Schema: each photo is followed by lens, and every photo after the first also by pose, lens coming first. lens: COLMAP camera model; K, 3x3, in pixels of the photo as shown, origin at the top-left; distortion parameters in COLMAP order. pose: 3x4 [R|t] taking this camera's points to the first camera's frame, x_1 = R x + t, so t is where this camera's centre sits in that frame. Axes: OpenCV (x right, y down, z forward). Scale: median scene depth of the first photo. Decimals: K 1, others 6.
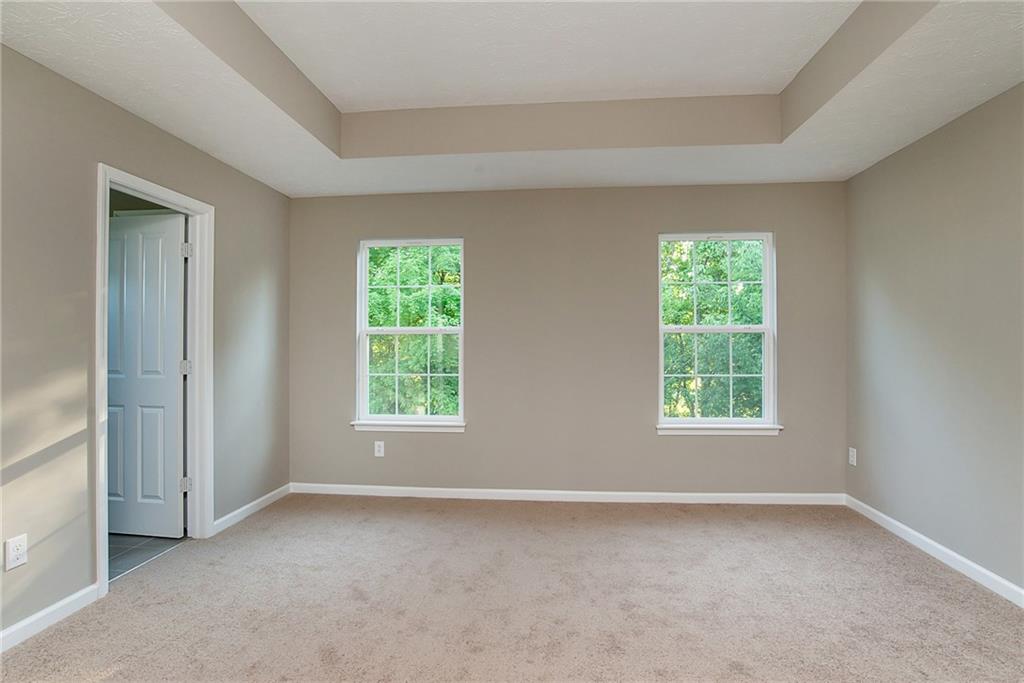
lens RADIAL K [[519.1, 0, 512.0], [0, 519.1, 341.5], [0, 0, 1]] dist [-0.048649, 0.000858]
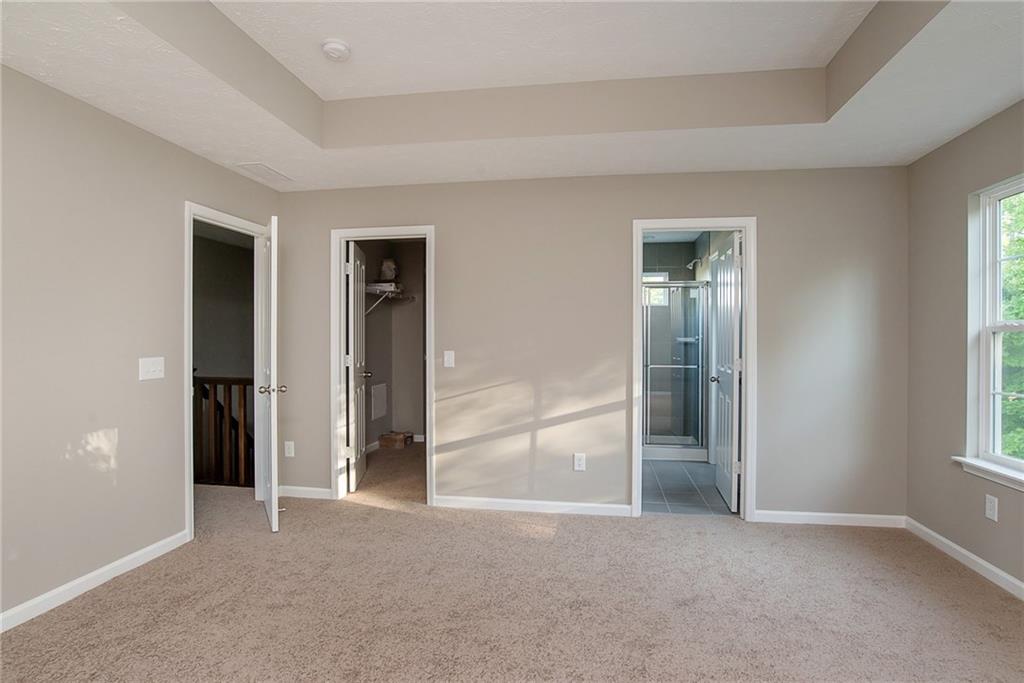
lens RADIAL K [[519.1, 0, 512.0], [0, 519.1, 341.5], [0, 0, 1]] dist [-0.048649, 0.000858]
pose [[-0.073846, 0.004852, -0.997258, 0.537903], [-0.004675, 0.999975, 0.005211, -0.004630], [0.997259, 0.005047, -0.073822, 0.575683]]
